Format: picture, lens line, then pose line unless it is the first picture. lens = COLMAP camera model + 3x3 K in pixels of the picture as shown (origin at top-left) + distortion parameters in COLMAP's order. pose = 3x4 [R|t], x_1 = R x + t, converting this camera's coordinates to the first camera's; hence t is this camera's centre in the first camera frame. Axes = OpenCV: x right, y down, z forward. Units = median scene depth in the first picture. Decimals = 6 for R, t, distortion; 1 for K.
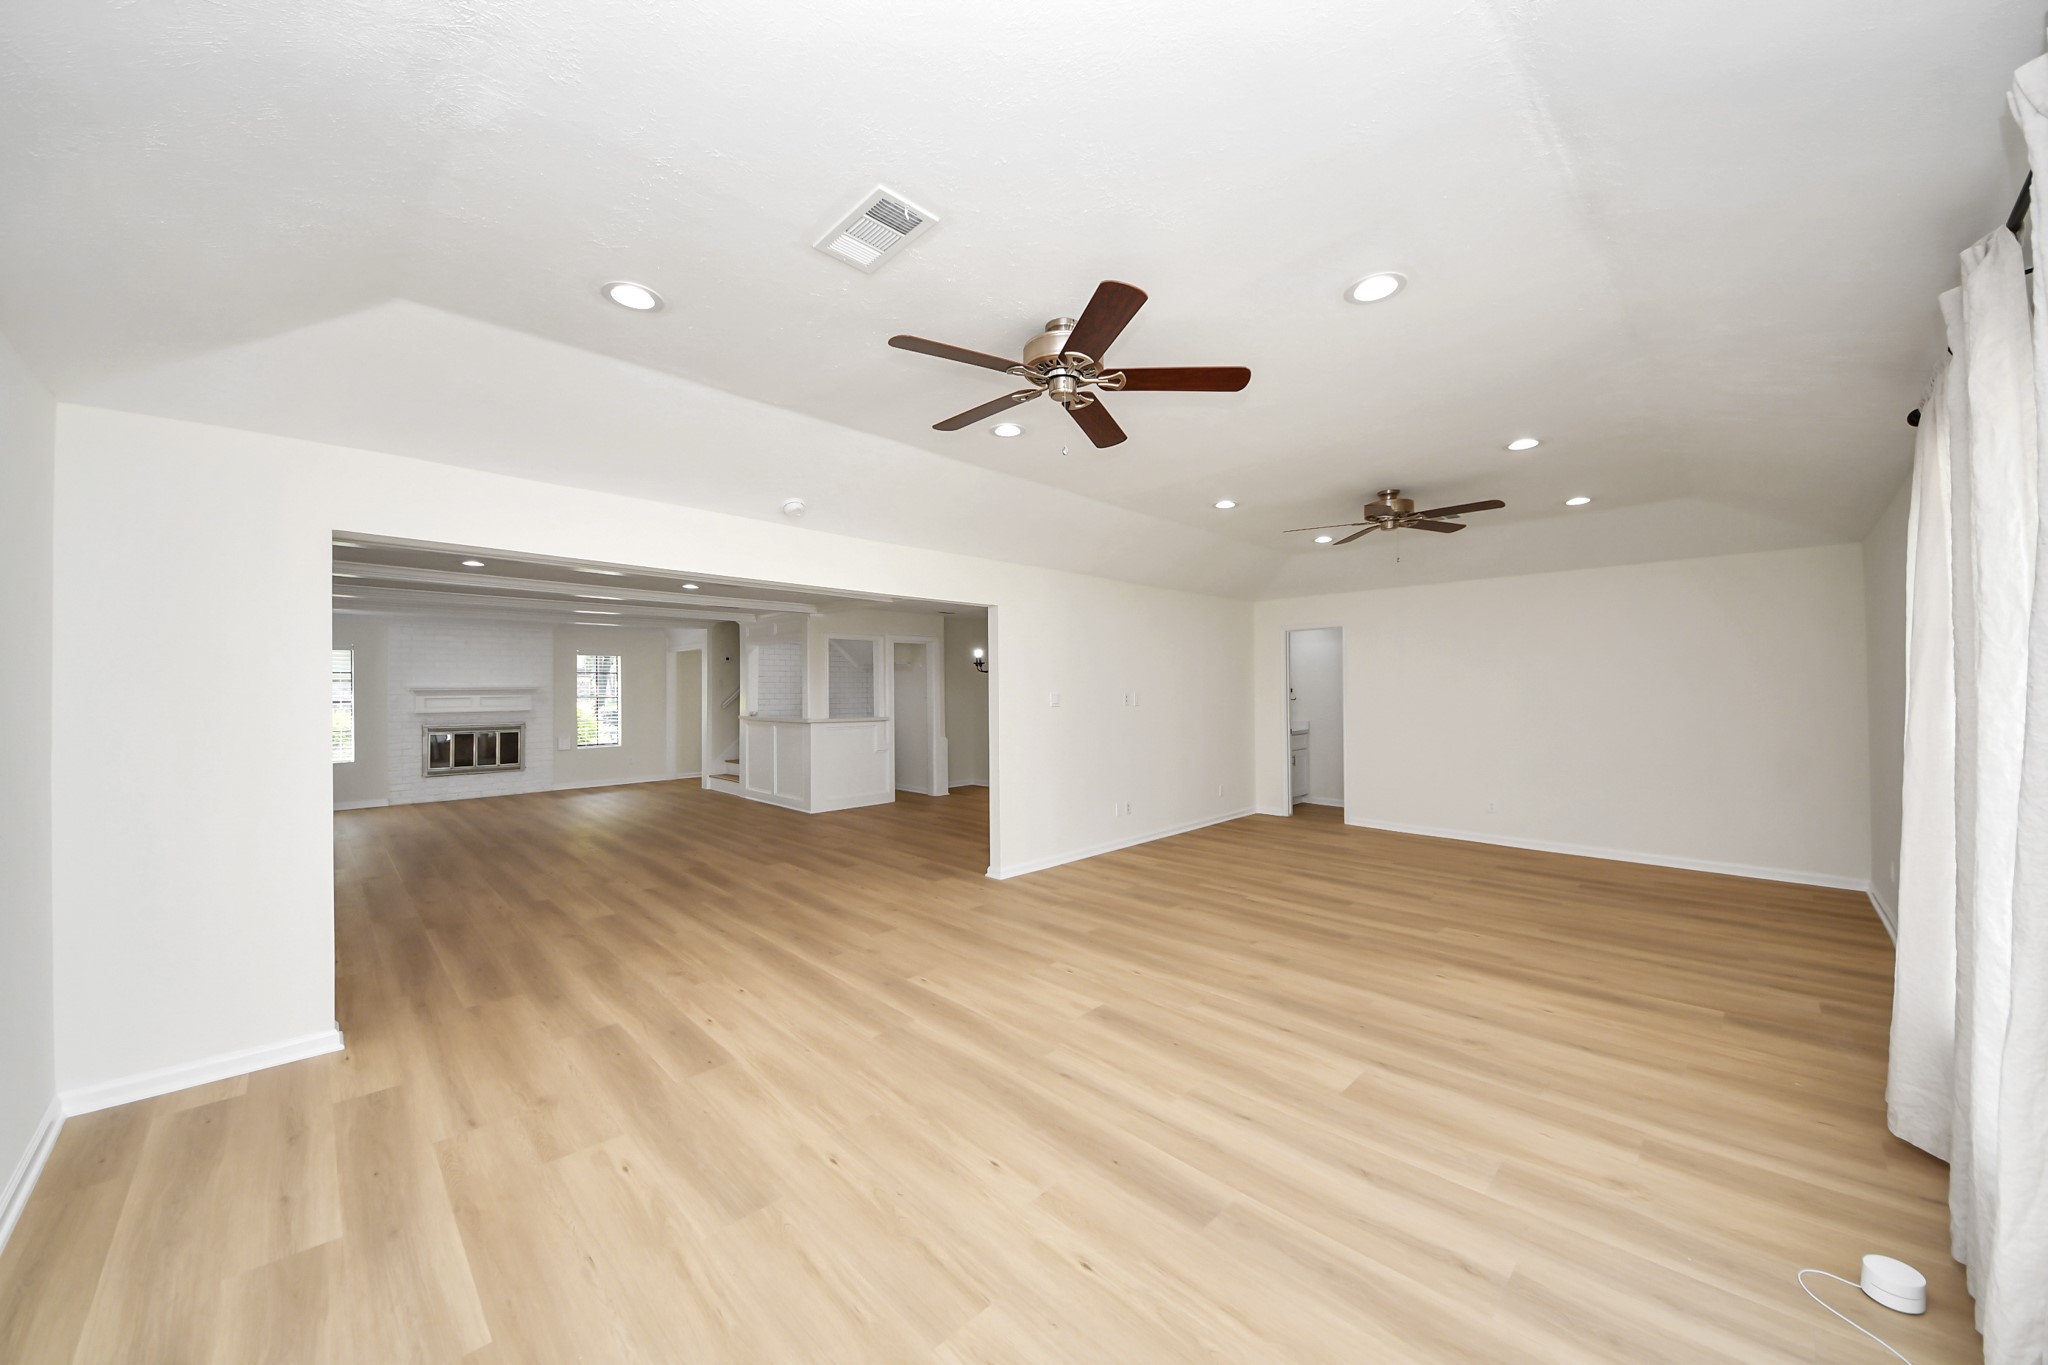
lens RADIAL K [[725.7, 0, 1024.0], [0, 725.7, 682.5], [0, 0, 1]] dist [0.005399, -0.000116]
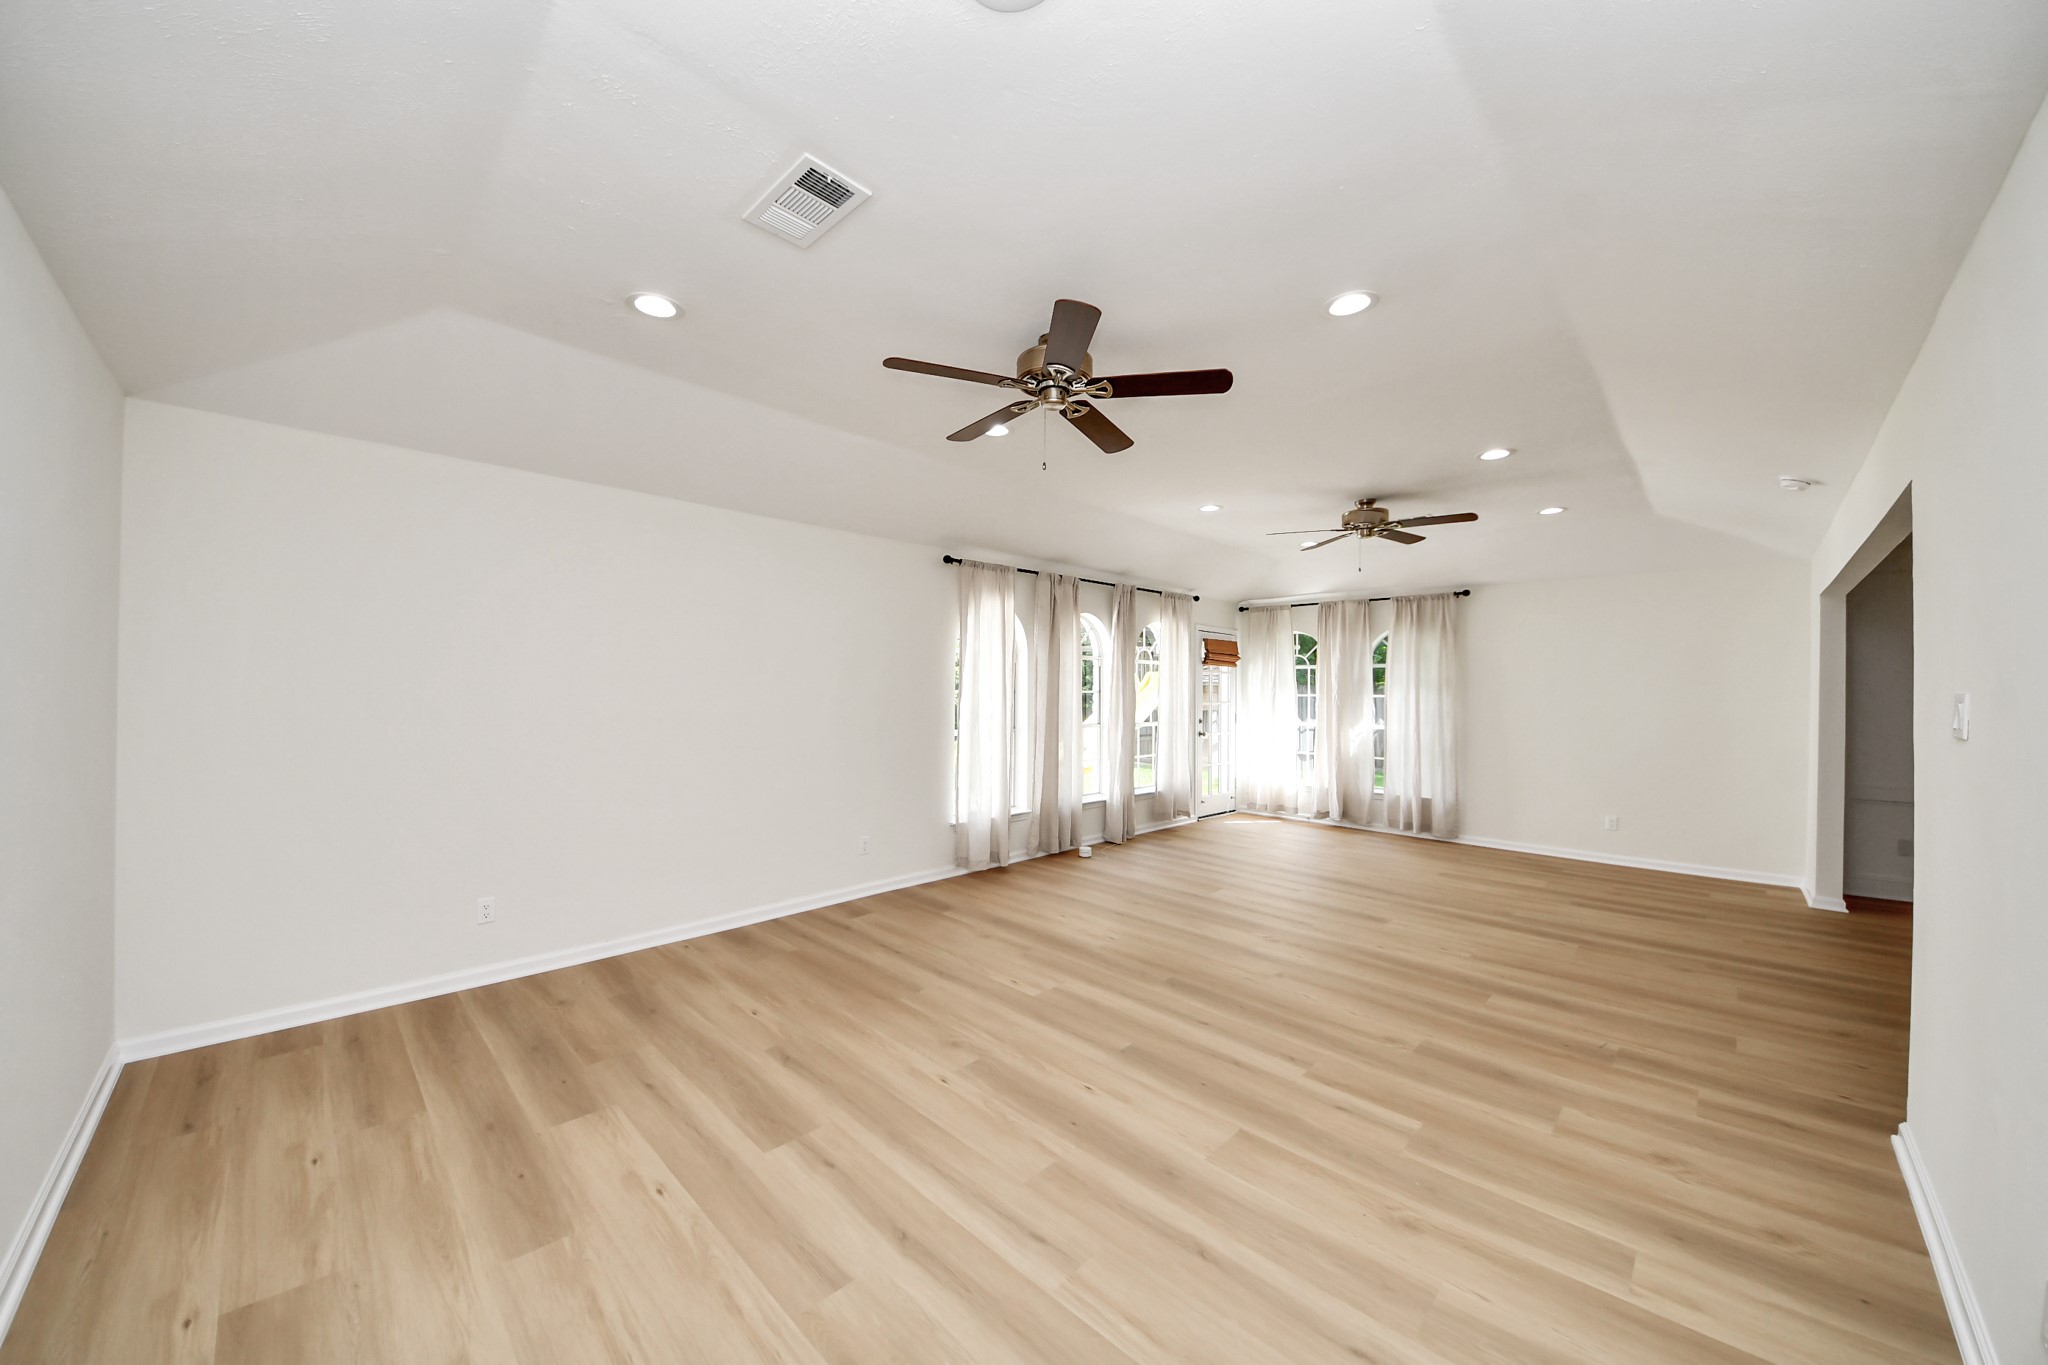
lens RADIAL K [[725.7, 0, 1024.0], [0, 725.7, 682.5], [0, 0, 1]] dist [0.005399, -0.000116]
pose [[-0.999889, -0.007040, -0.013130, 0.699554], [-0.006768, 0.999765, -0.020618, 0.026682], [0.013272, -0.020527, -0.999701, 2.061859]]
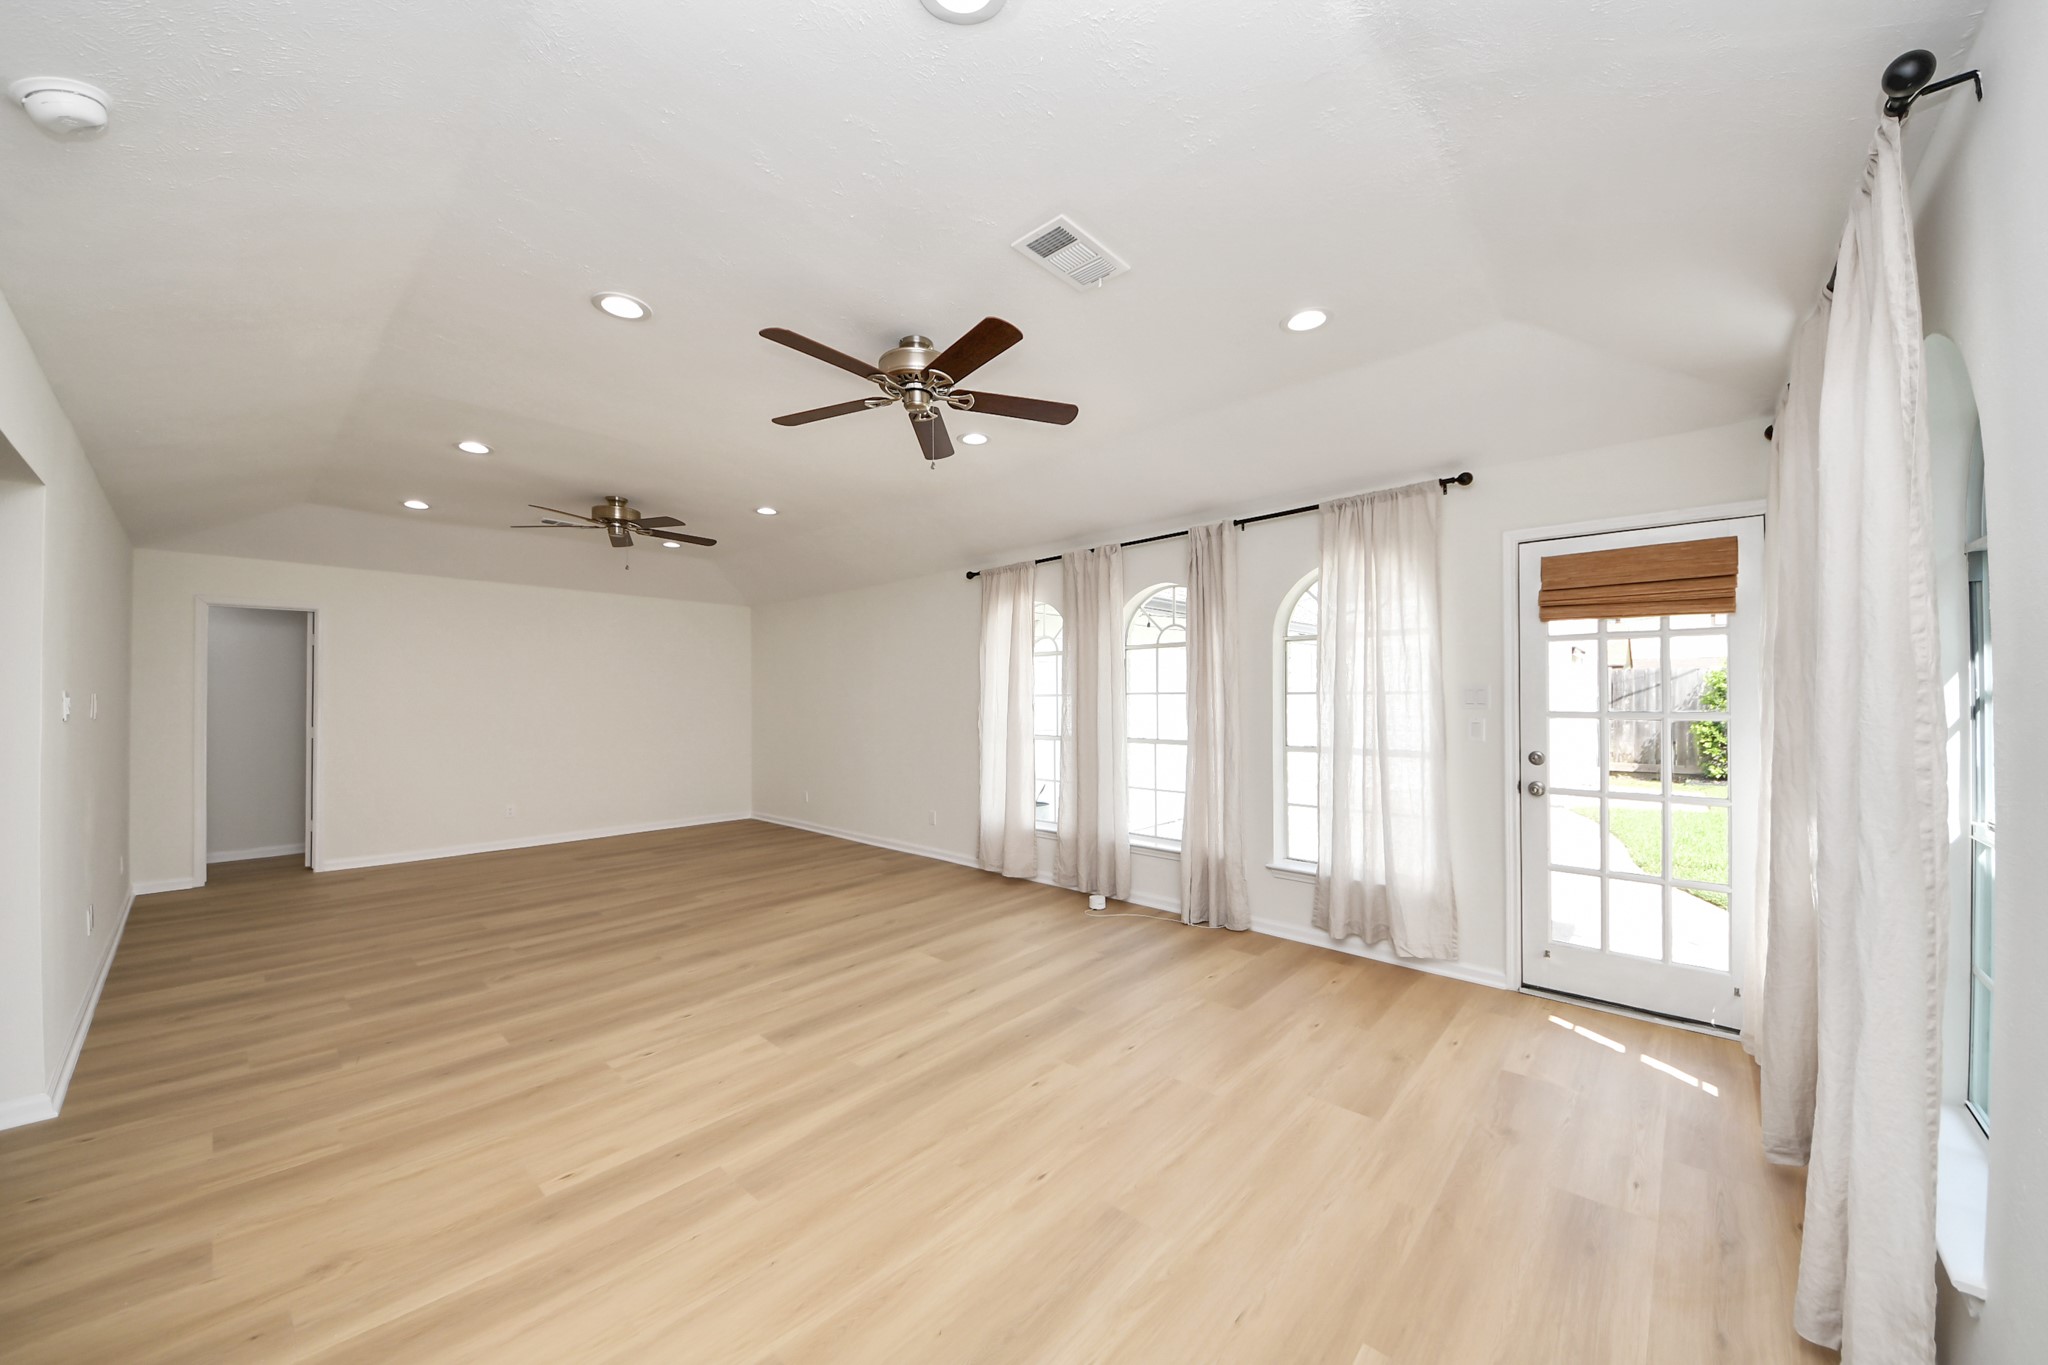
lens RADIAL K [[736.4, 0, 999.3], [0, 736.4, 704.2], [0, 0, 1]] dist [0.012589, -0.000173]
pose [[-0.040206, -0.008319, 0.999157, -0.727096], [-0.003215, 0.999961, 0.008196, 0.019299], [-0.999186, -0.002882, -0.040231, 0.653024]]
